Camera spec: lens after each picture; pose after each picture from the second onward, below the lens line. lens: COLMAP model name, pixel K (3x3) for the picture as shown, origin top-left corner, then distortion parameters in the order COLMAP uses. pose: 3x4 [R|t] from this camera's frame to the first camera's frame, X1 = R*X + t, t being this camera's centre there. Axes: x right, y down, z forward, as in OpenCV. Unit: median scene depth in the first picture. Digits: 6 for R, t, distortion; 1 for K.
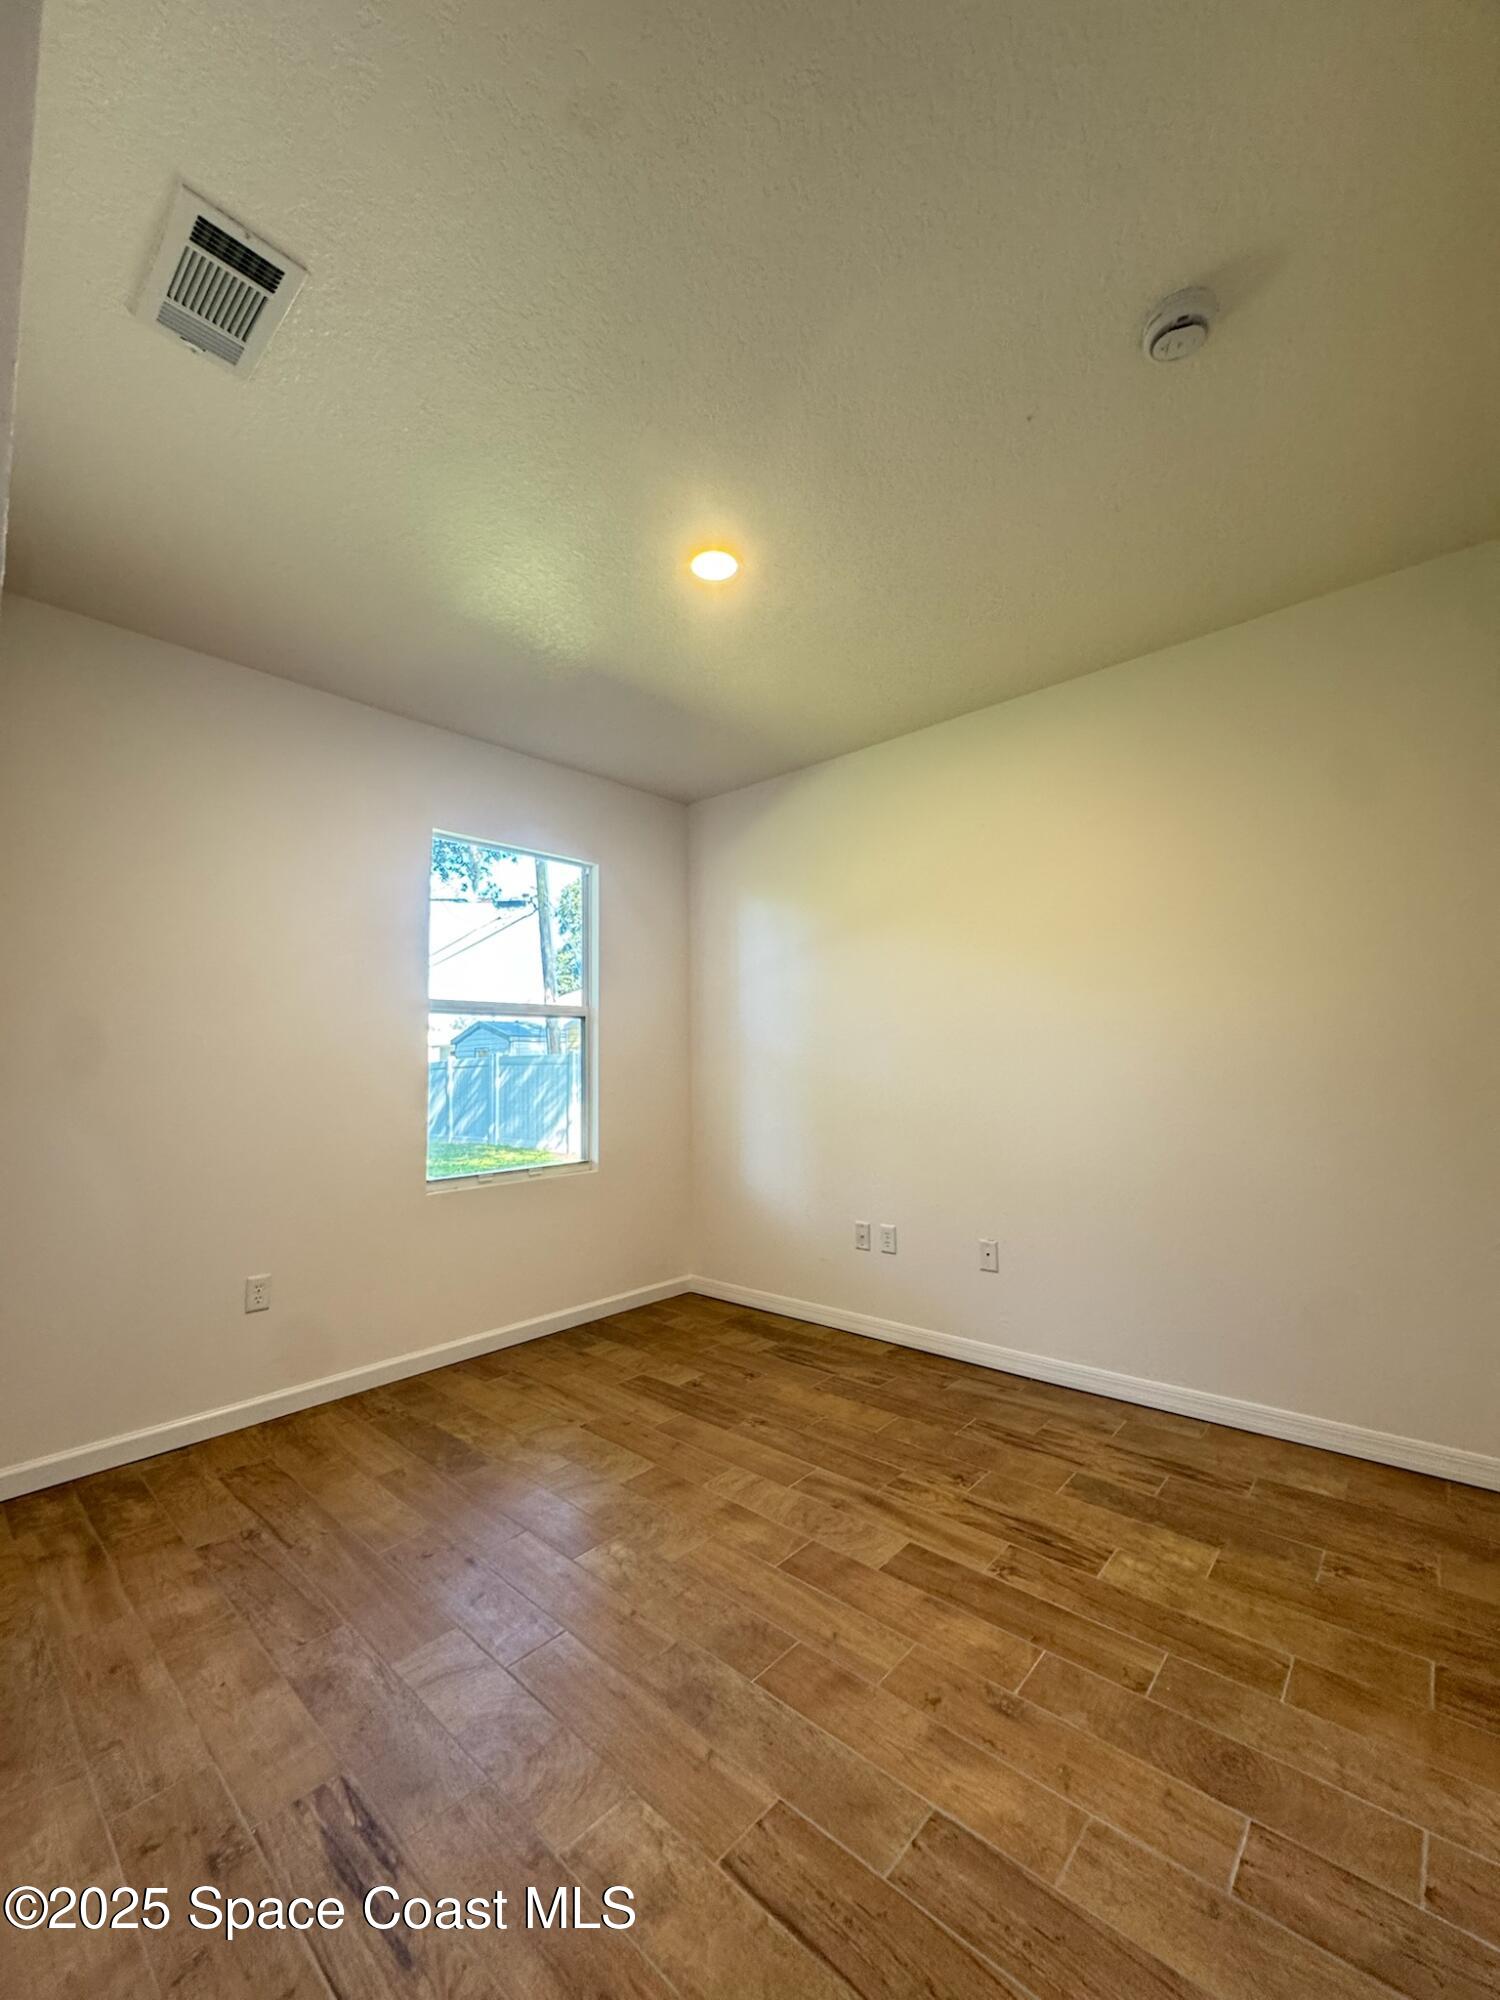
lens RADIAL K [[799.1, 0, 749.0], [0, 799.1, 999.6], [0, 0, 1]] dist [-0.005575, 0.000541]
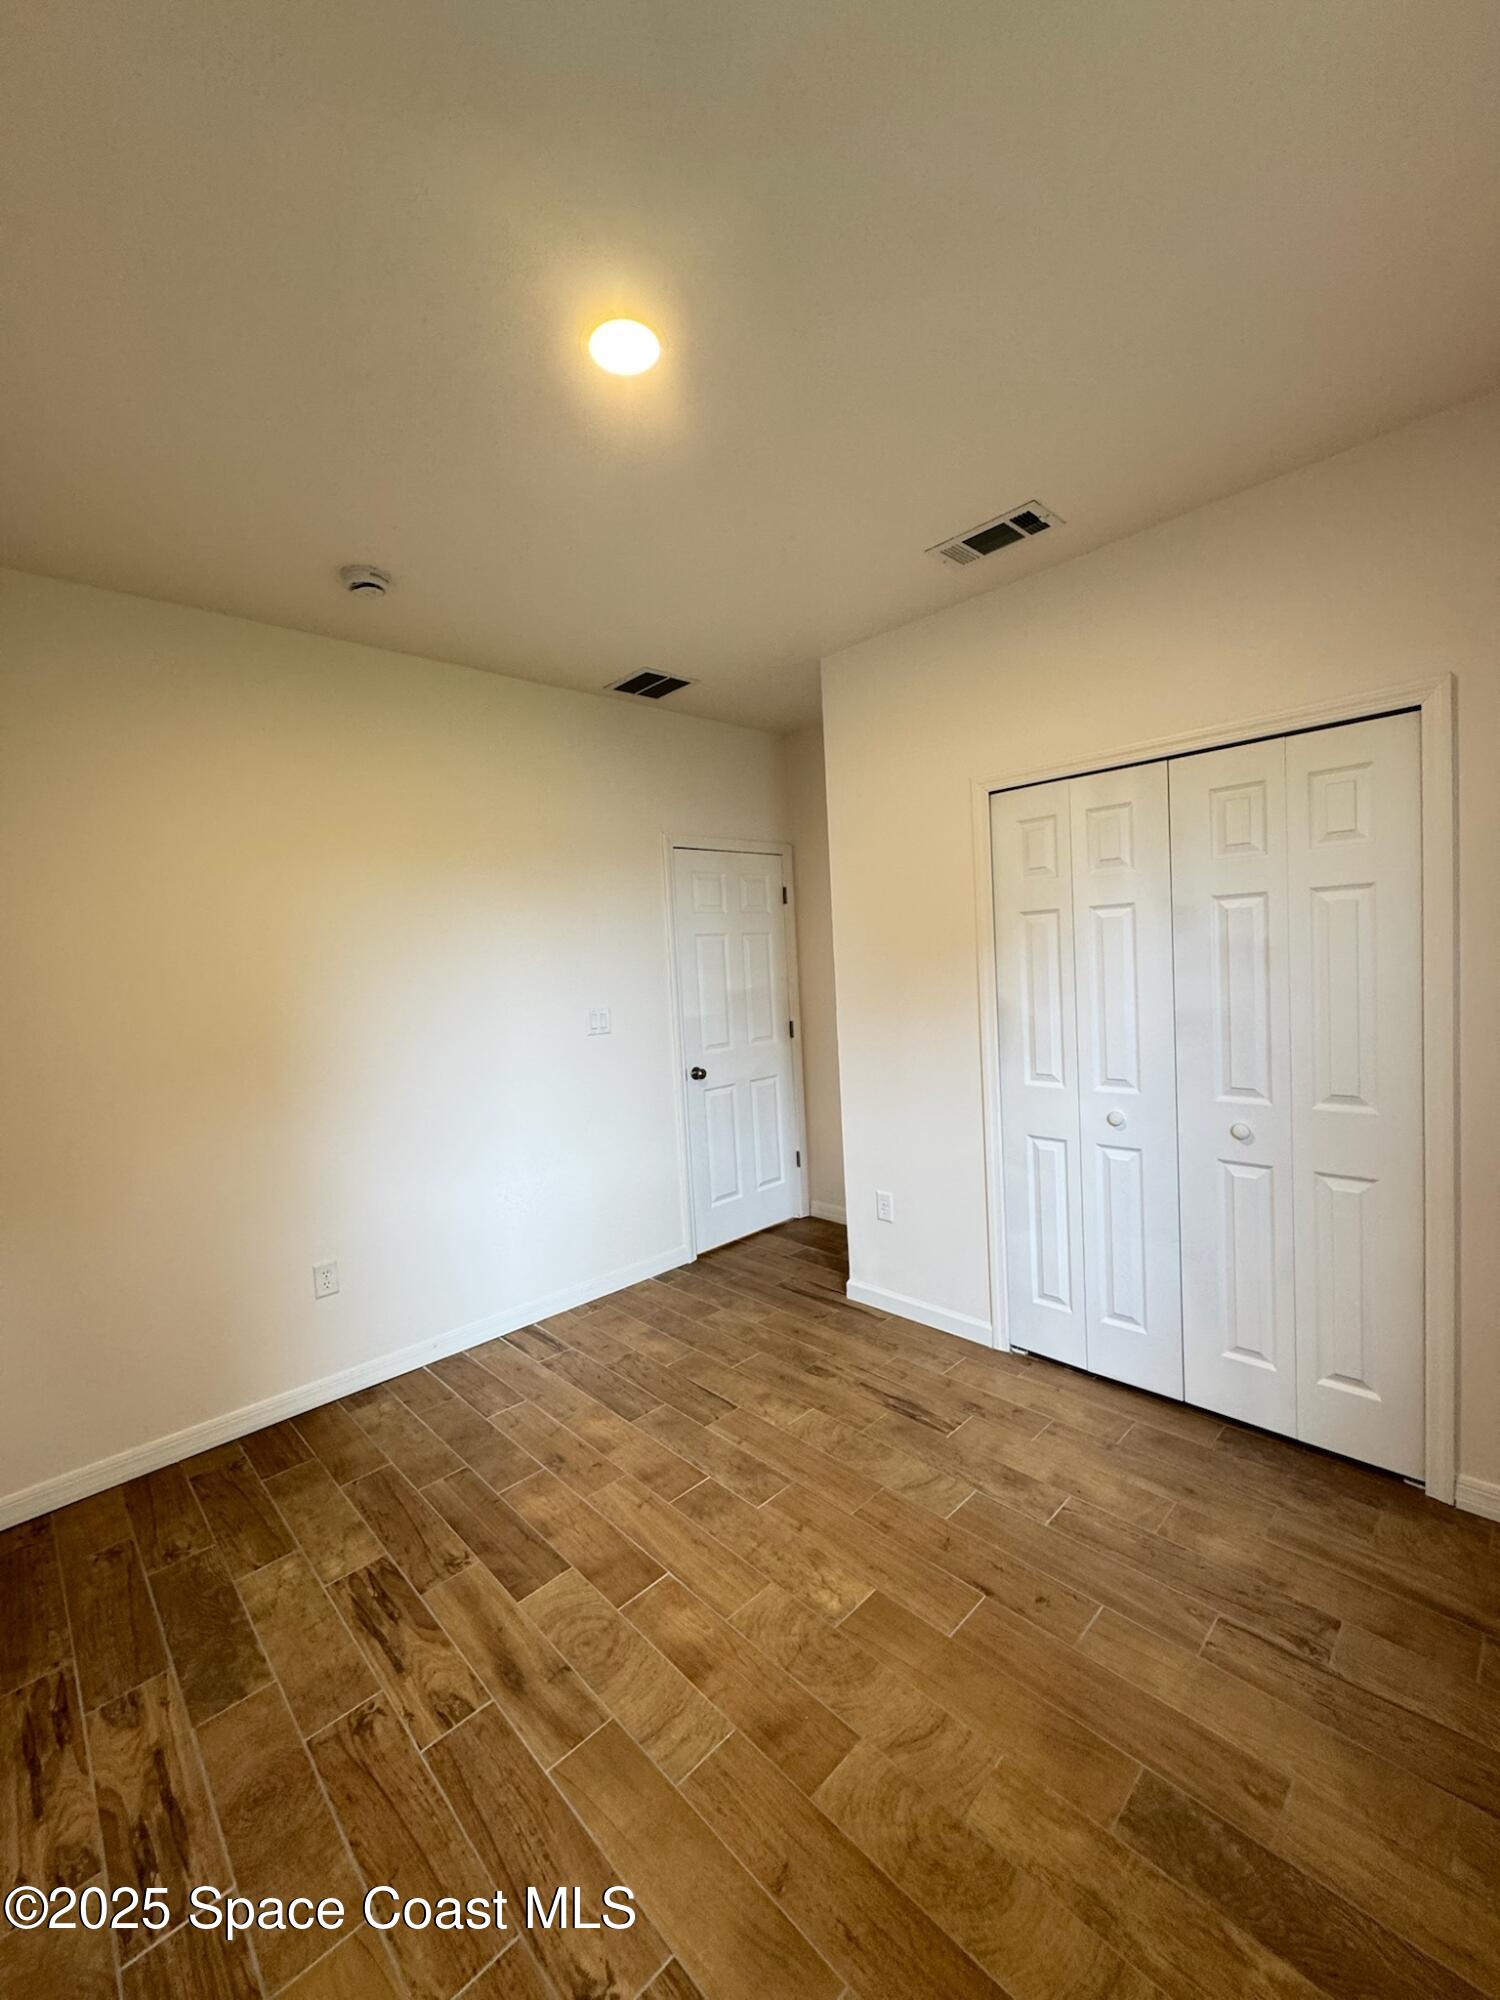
lens RADIAL K [[799.1, 0, 754.1], [0, 799.1, 998.3], [0, 0, 1]] dist [-0.005575, 0.000541]
pose [[-0.995233, 0.067685, 0.070210, -0.197760], [0.065680, 0.997375, -0.030493, 0.021617], [-0.072090, -0.025736, -0.997066, 2.034132]]
